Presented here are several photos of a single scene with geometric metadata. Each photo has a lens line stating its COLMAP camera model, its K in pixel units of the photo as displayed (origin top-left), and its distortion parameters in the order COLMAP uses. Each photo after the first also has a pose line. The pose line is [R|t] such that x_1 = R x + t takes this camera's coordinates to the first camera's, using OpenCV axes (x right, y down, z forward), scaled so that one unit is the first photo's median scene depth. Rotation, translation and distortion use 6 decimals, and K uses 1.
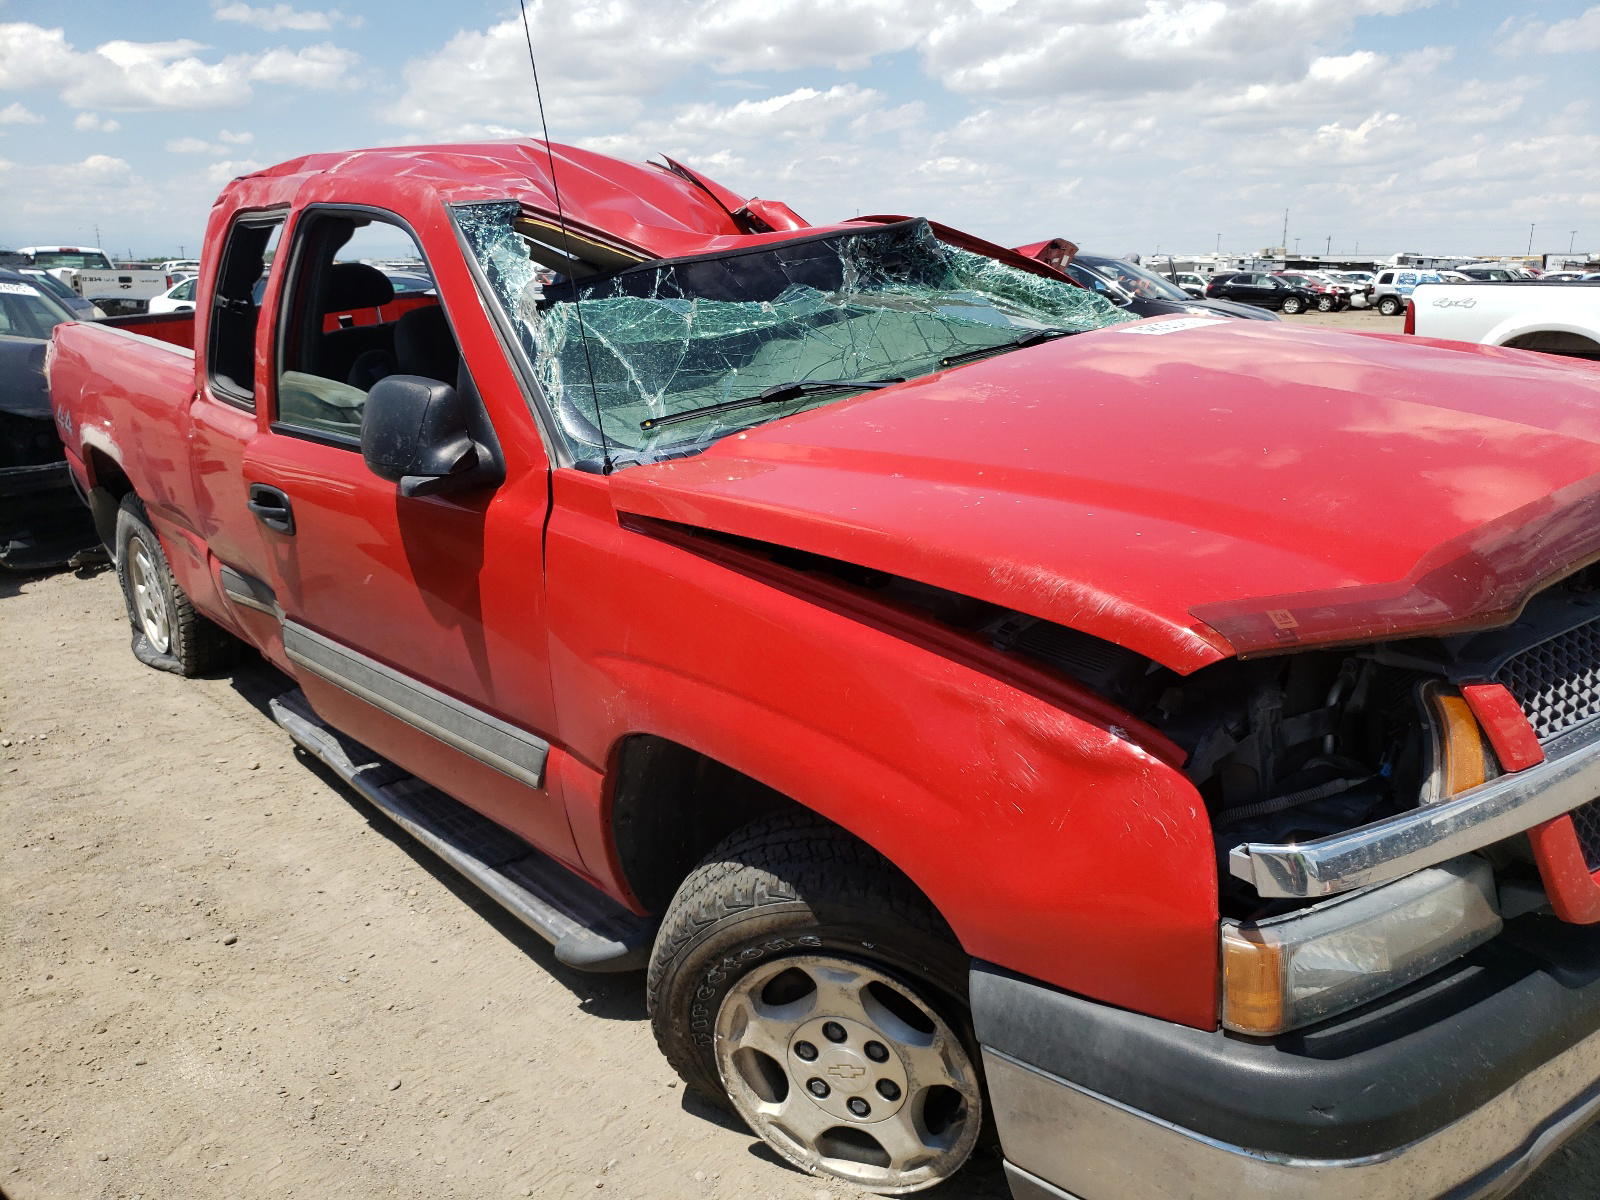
lens RADIAL K [[1196.0, 0, 796.8], [0, 1196.0, 598.9], [0, 0, 1]] dist [0.011198, -0.000805]
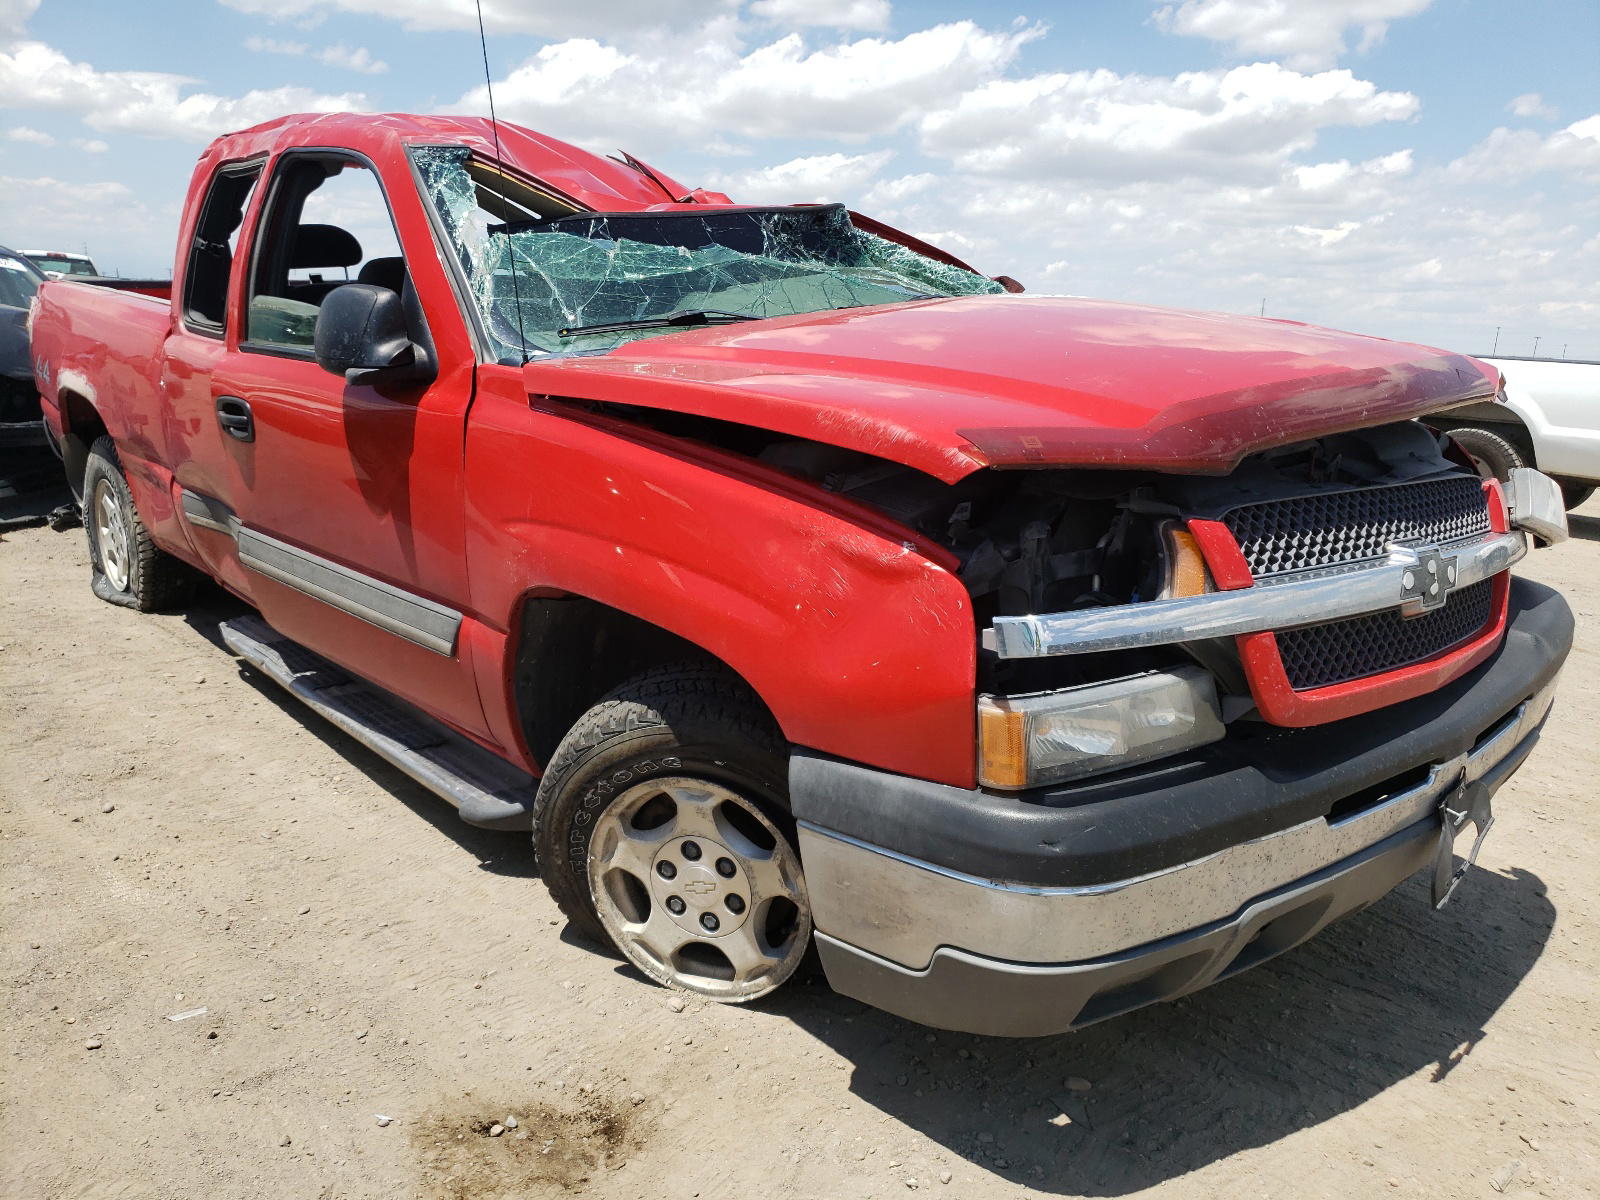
lens RADIAL K [[1196.0, 0, 796.8], [0, 1196.0, 598.9], [0, 0, 1]] dist [0.011198, -0.000805]
pose [[0.998393, 0.051656, 0.023299, 0.078939], [-0.050542, 0.997657, -0.046120, 0.141649], [-0.025627, 0.044868, 0.998664, -0.133641]]
